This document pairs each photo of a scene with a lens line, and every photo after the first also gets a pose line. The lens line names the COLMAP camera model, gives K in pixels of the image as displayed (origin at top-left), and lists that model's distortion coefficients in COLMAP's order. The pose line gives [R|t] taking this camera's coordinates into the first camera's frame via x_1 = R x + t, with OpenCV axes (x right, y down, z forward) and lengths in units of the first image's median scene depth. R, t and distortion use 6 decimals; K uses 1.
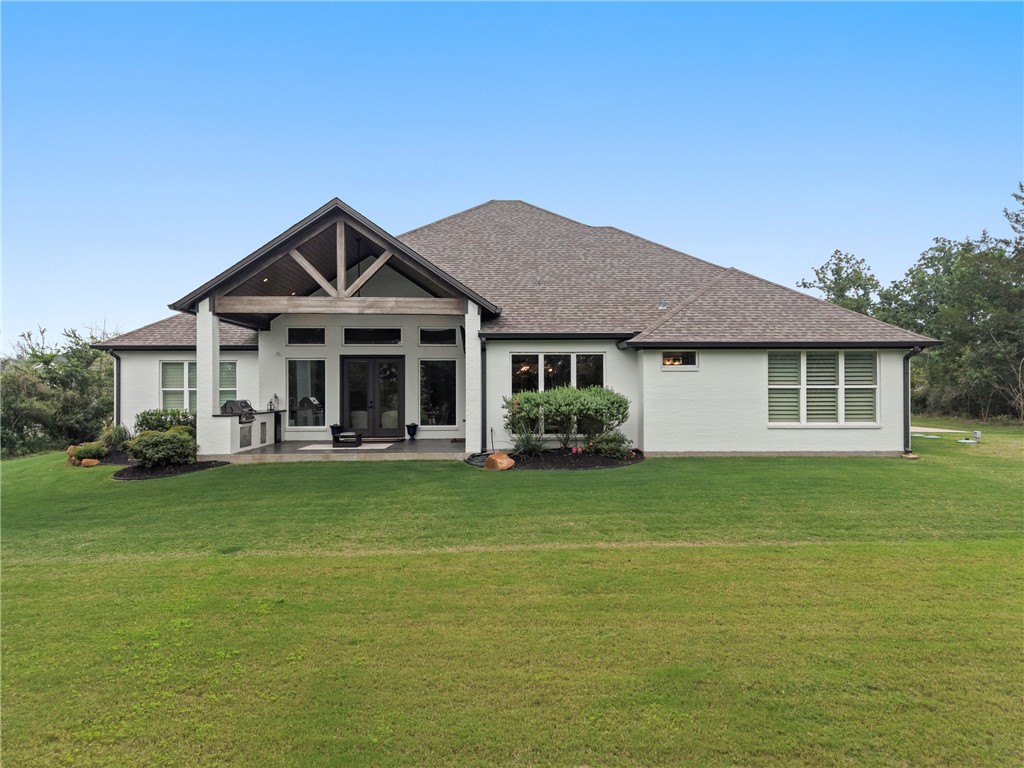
lens RADIAL K [[689.9, 0, 509.8], [0, 689.9, 382.0], [0, 0, 1]] dist [0.063433, -0.003191]
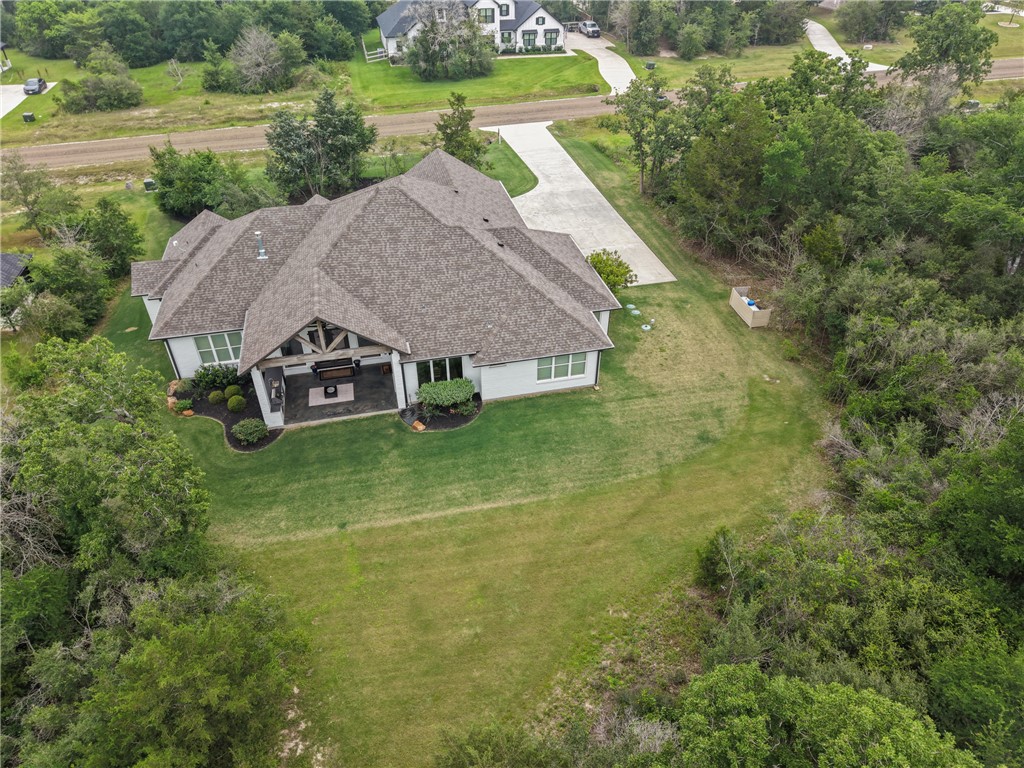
lens RADIAL K [[689.9, 0, 516.2], [0, 689.9, 382.4], [0, 0, 1]] dist [0.063433, -0.003191]
pose [[0.976557, -0.129284, 0.172111, -0.058549], [-0.001198, 0.796276, 0.604932, -1.071768], [-0.215256, -0.590957, 0.777454, -0.575087]]
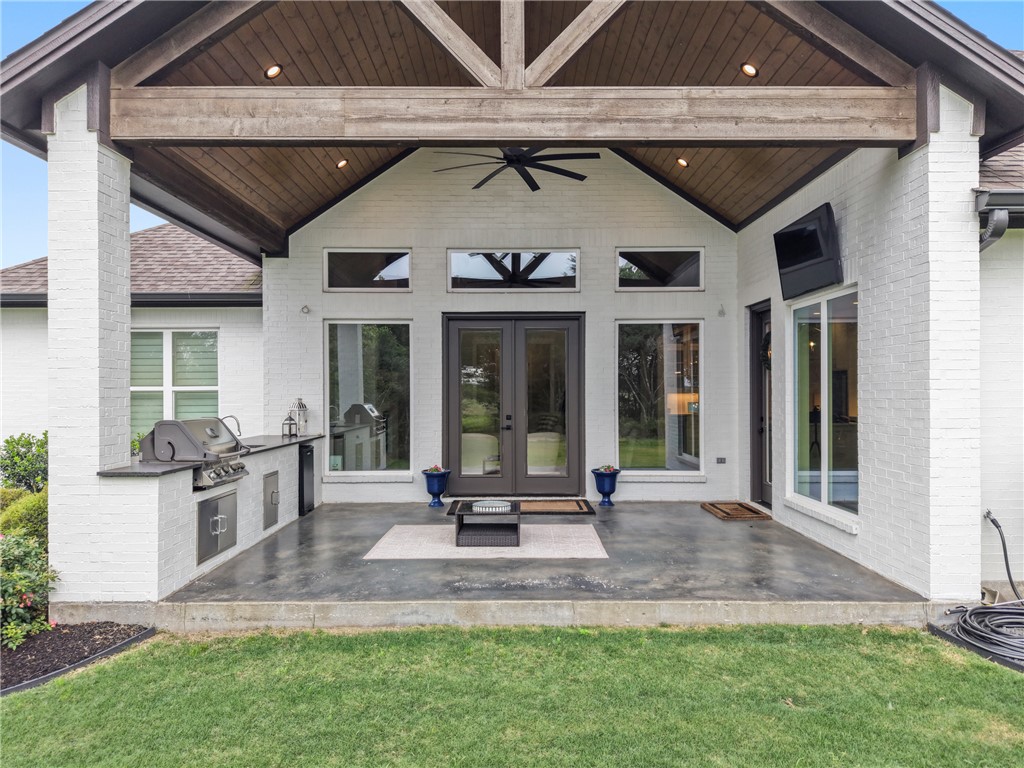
lens RADIAL K [[689.9, 0, 505.7], [0, 689.9, 384.5], [0, 0, 1]] dist [0.063433, -0.003191]
pose [[0.999566, 0.000730, -0.029450, -0.209032], [-0.000654, 0.999996, 0.002581, 0.007303], [0.029452, -0.002561, 0.999563, 0.607487]]
